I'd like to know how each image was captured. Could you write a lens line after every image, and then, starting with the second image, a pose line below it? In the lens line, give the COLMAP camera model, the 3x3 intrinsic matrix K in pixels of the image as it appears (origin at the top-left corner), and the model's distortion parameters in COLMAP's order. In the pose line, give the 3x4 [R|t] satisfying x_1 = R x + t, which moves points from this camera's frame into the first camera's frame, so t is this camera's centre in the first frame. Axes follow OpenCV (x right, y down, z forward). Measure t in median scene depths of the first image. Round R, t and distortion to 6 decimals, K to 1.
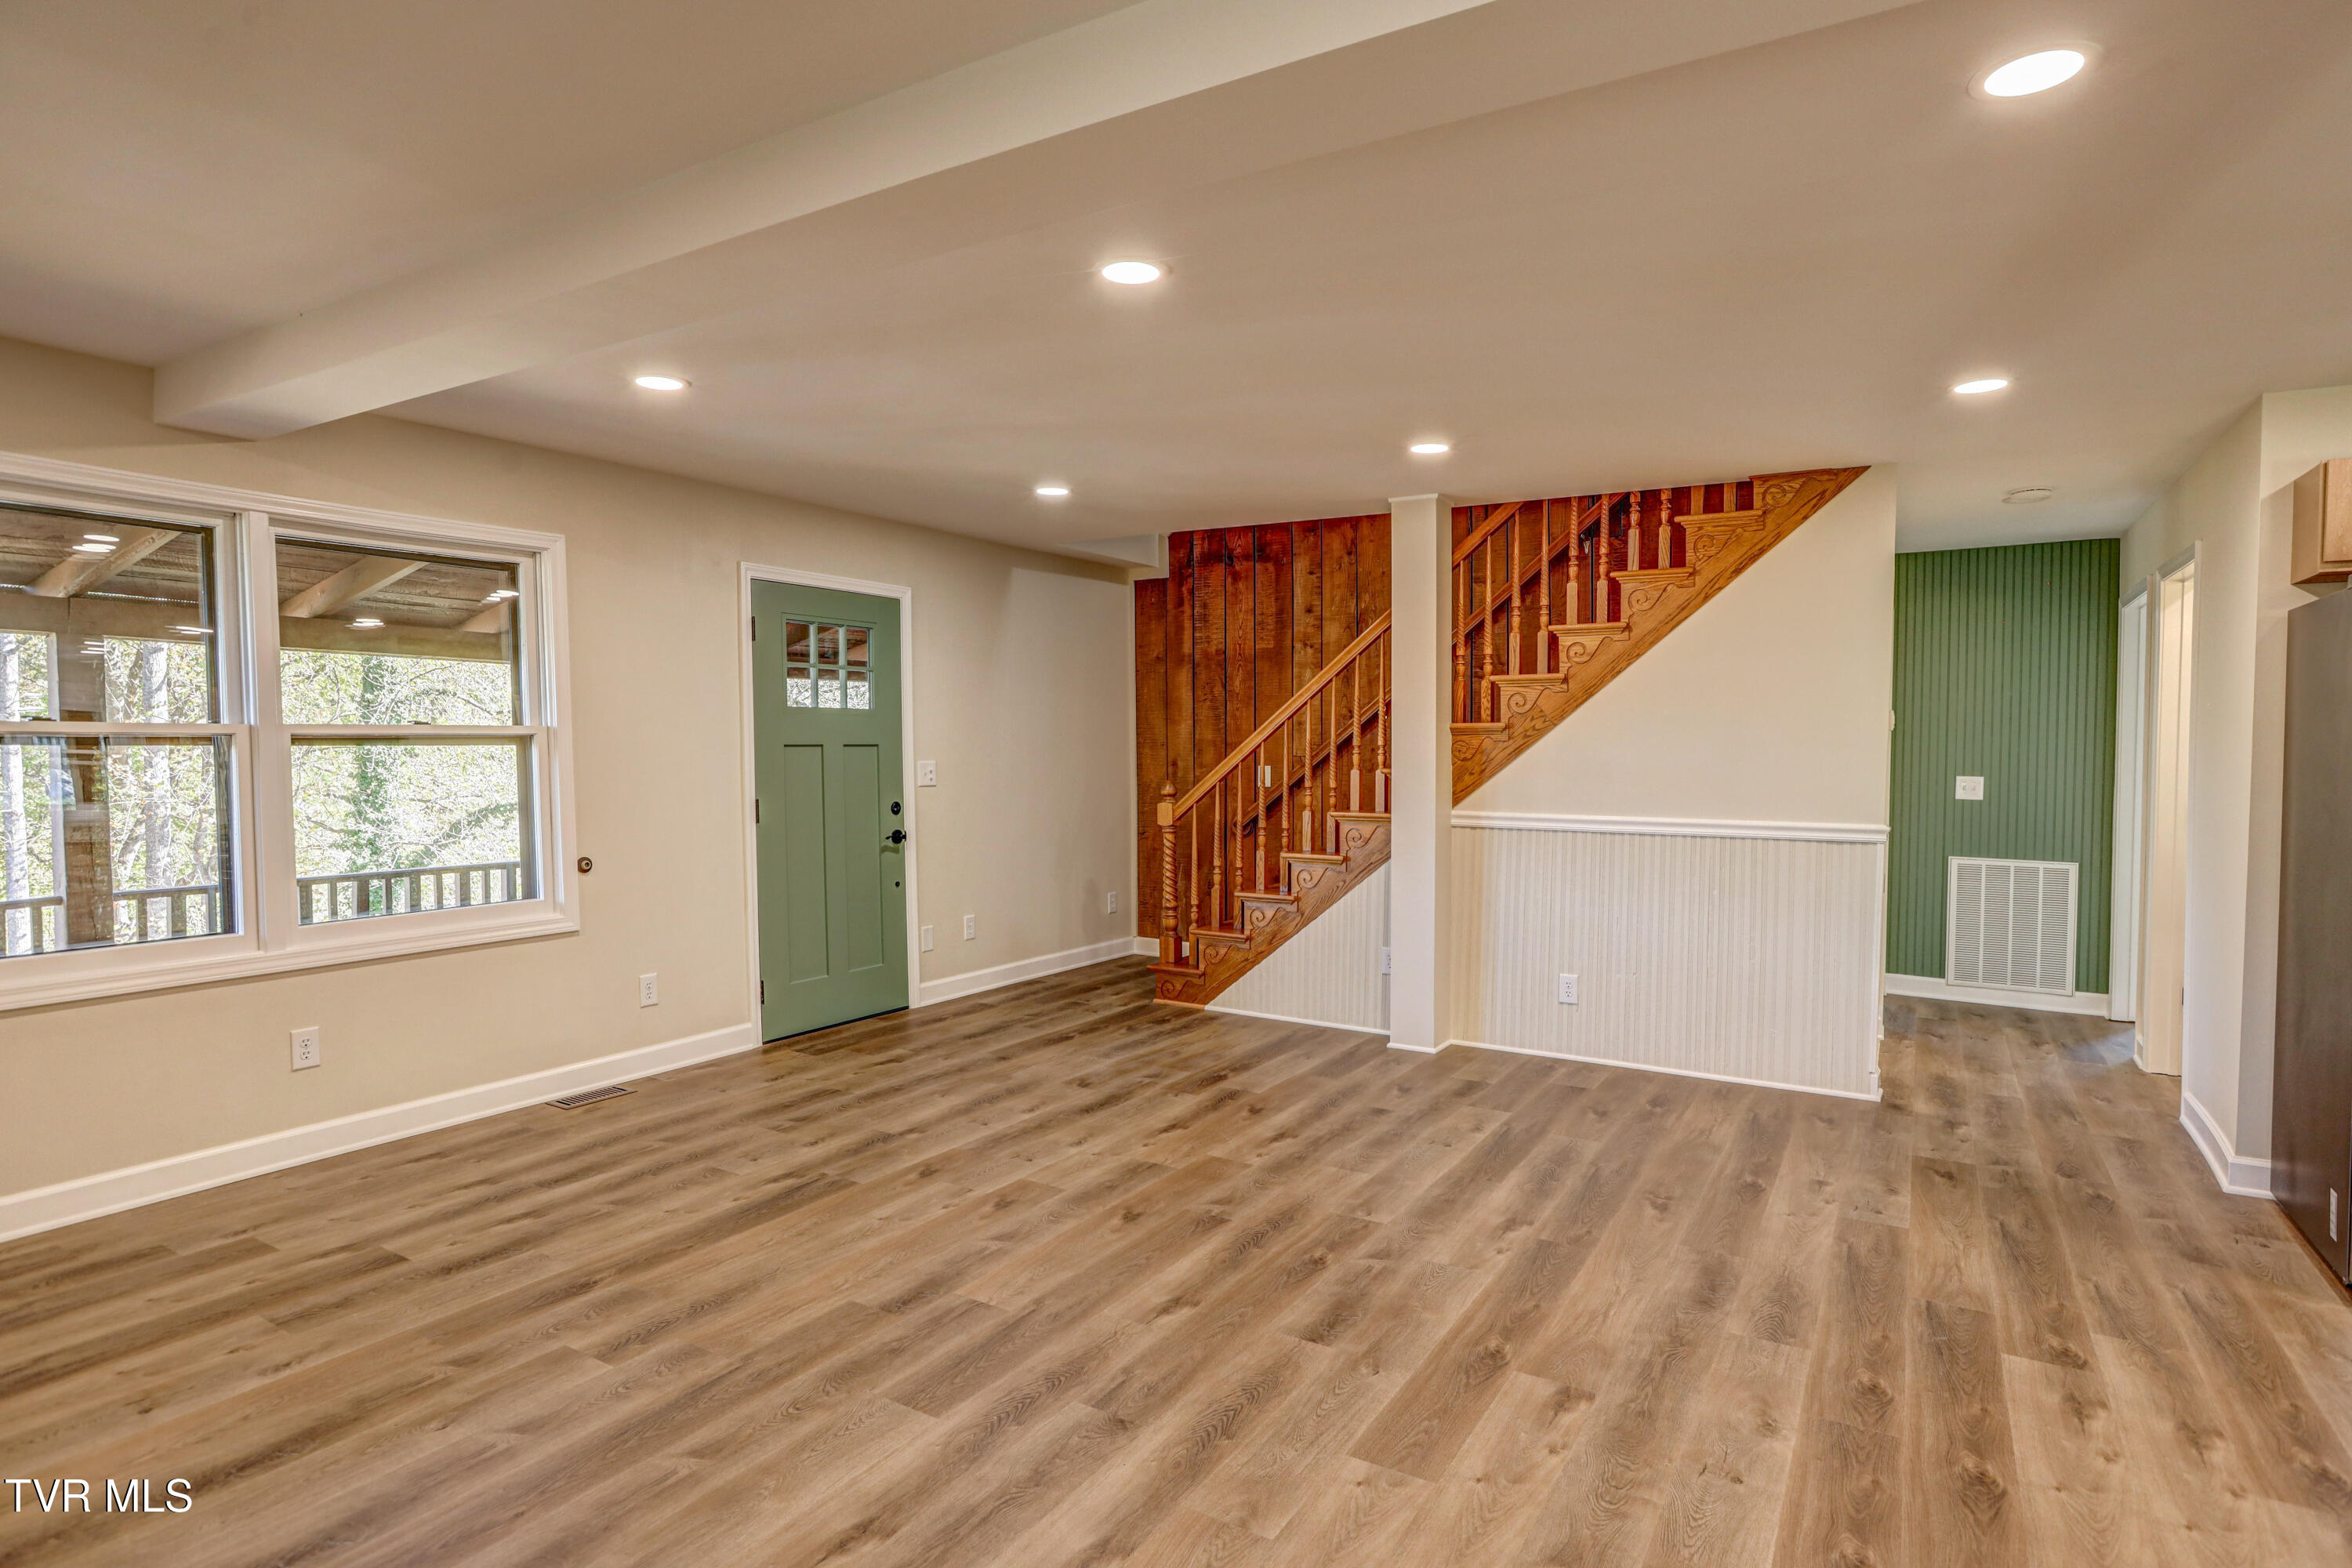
lens RADIAL K [[1260.1, 0, 1177.1], [0, 1260.1, 787.4], [0, 0, 1]] dist [-0.023987, 0.007047]
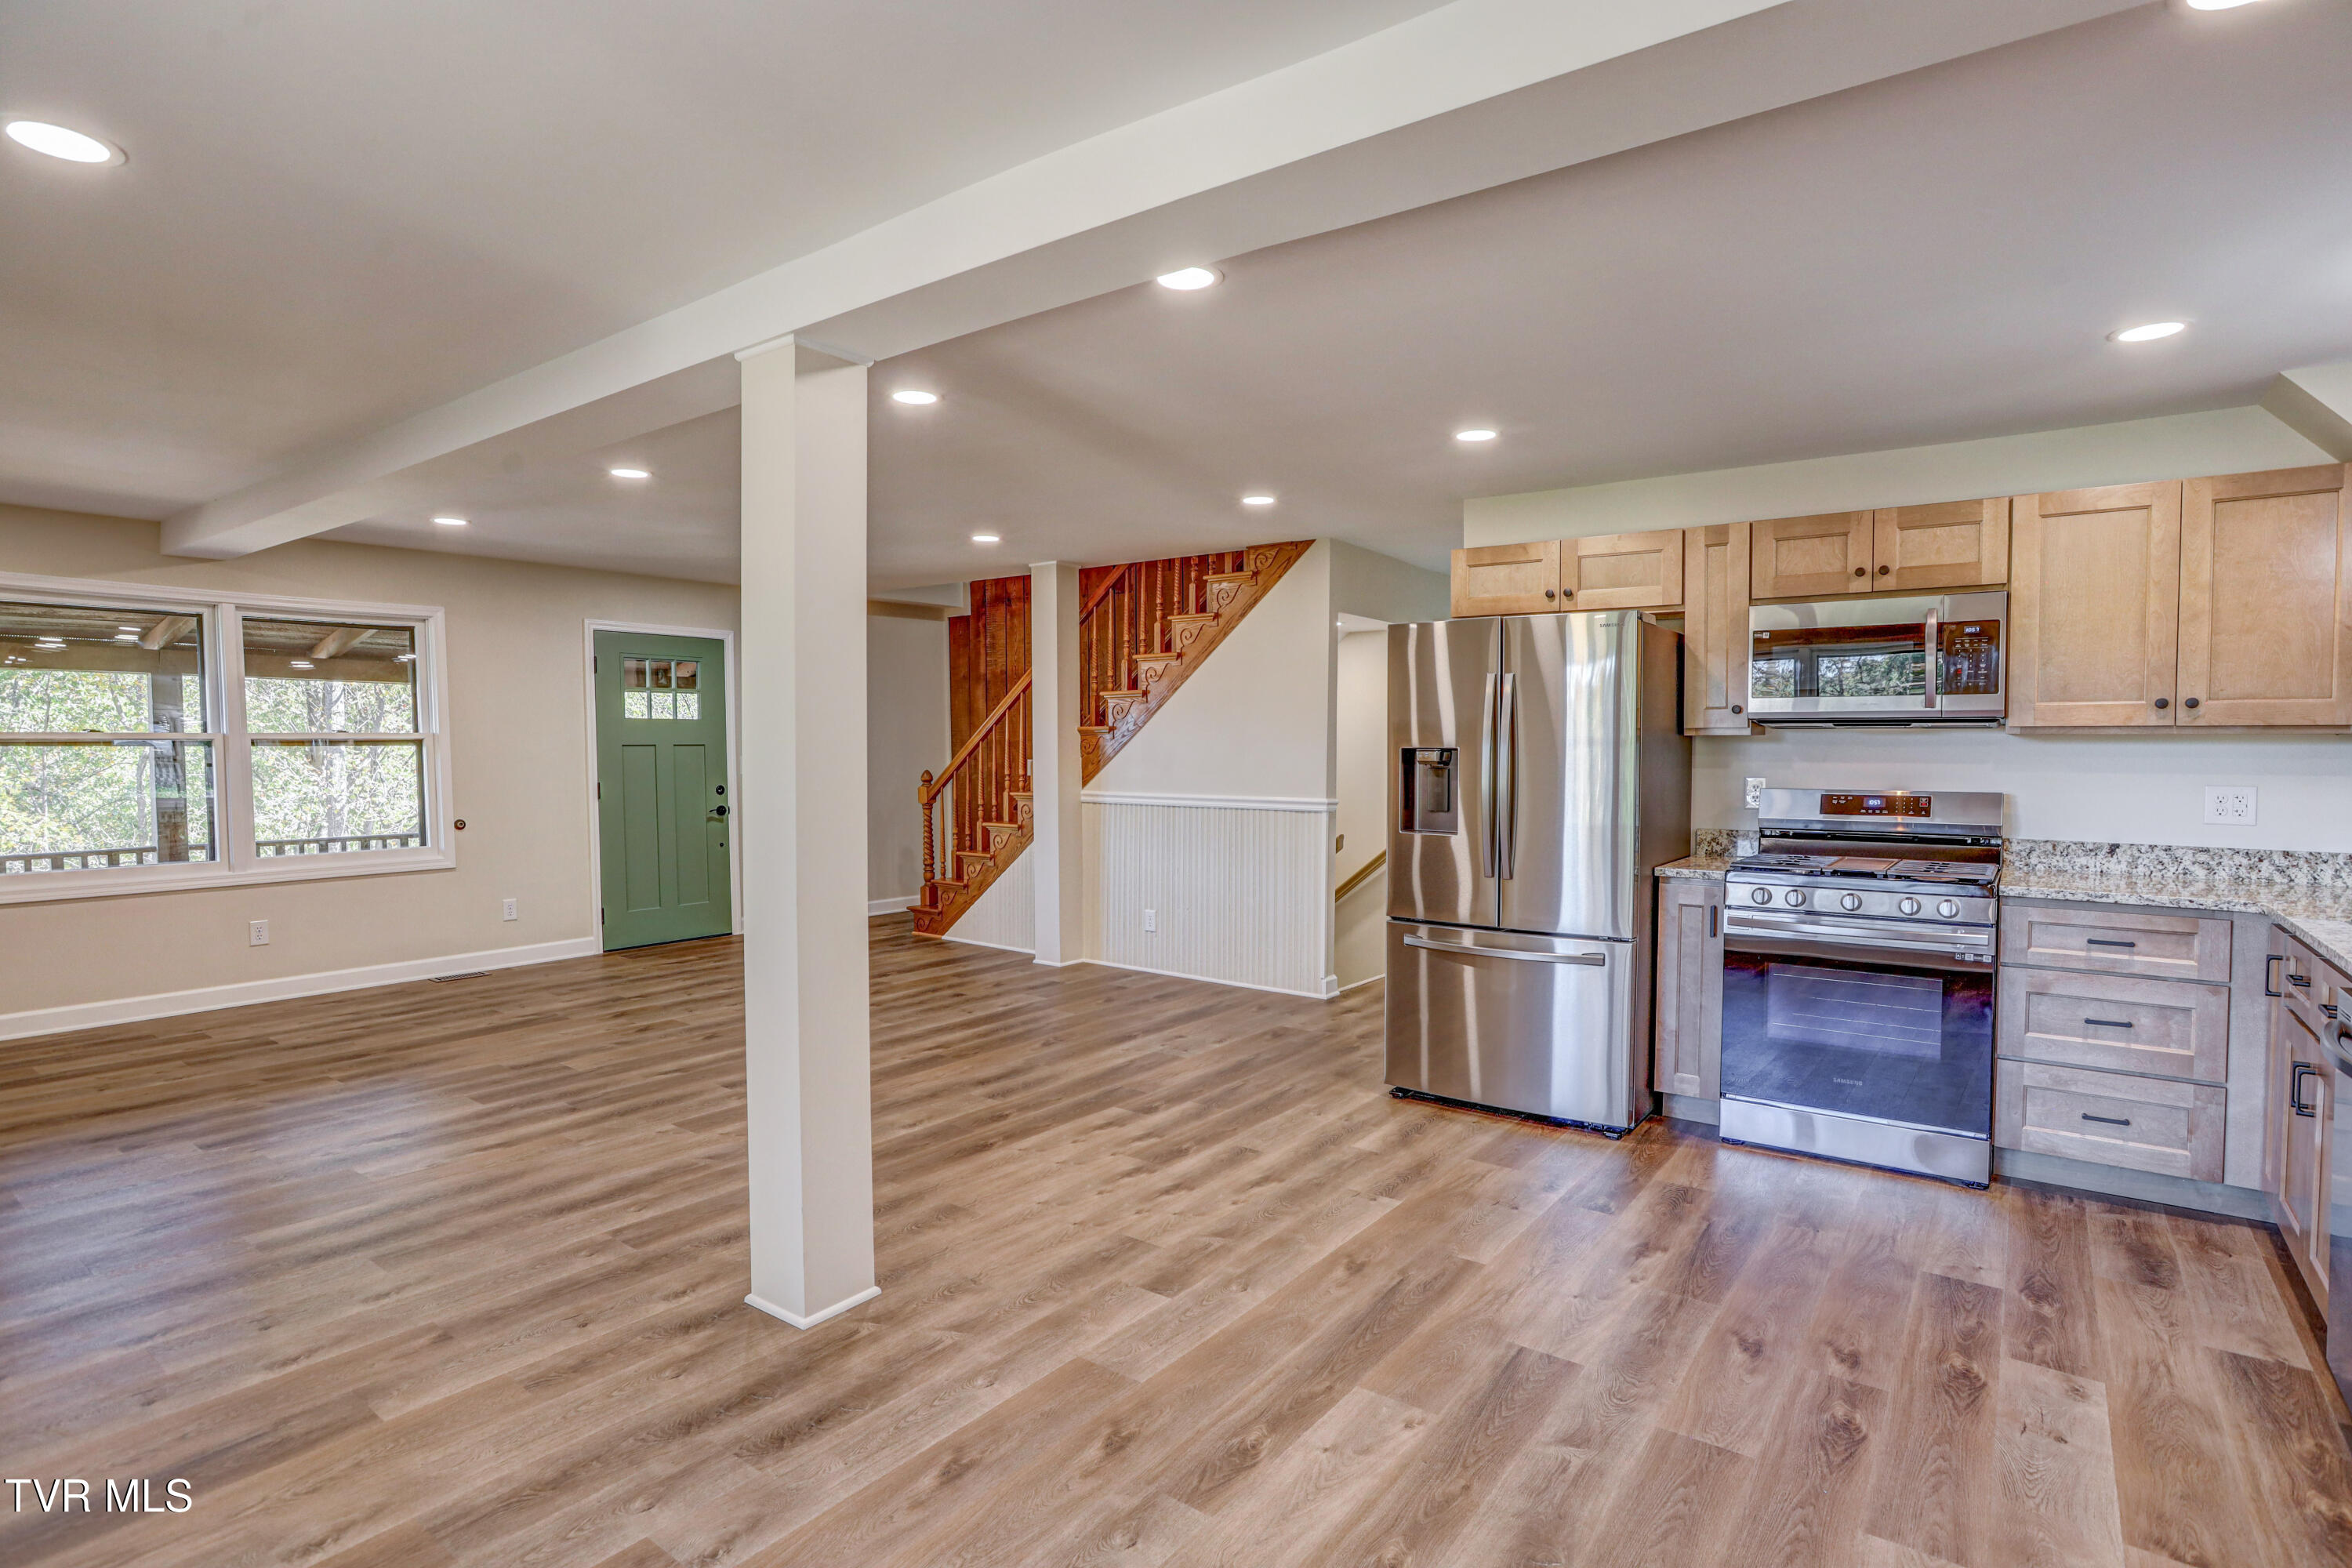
lens RADIAL K [[1229.5, 0, 1173.7], [0, 1229.5, 780.7], [0, 0, 1]] dist [-0.005906, 0.001006]
pose [[0.992899, -0.001129, -0.118958, 0.543591], [0.000423, 0.999982, -0.005964, 0.018122], [0.118963, 0.005871, 0.992881, -0.358417]]
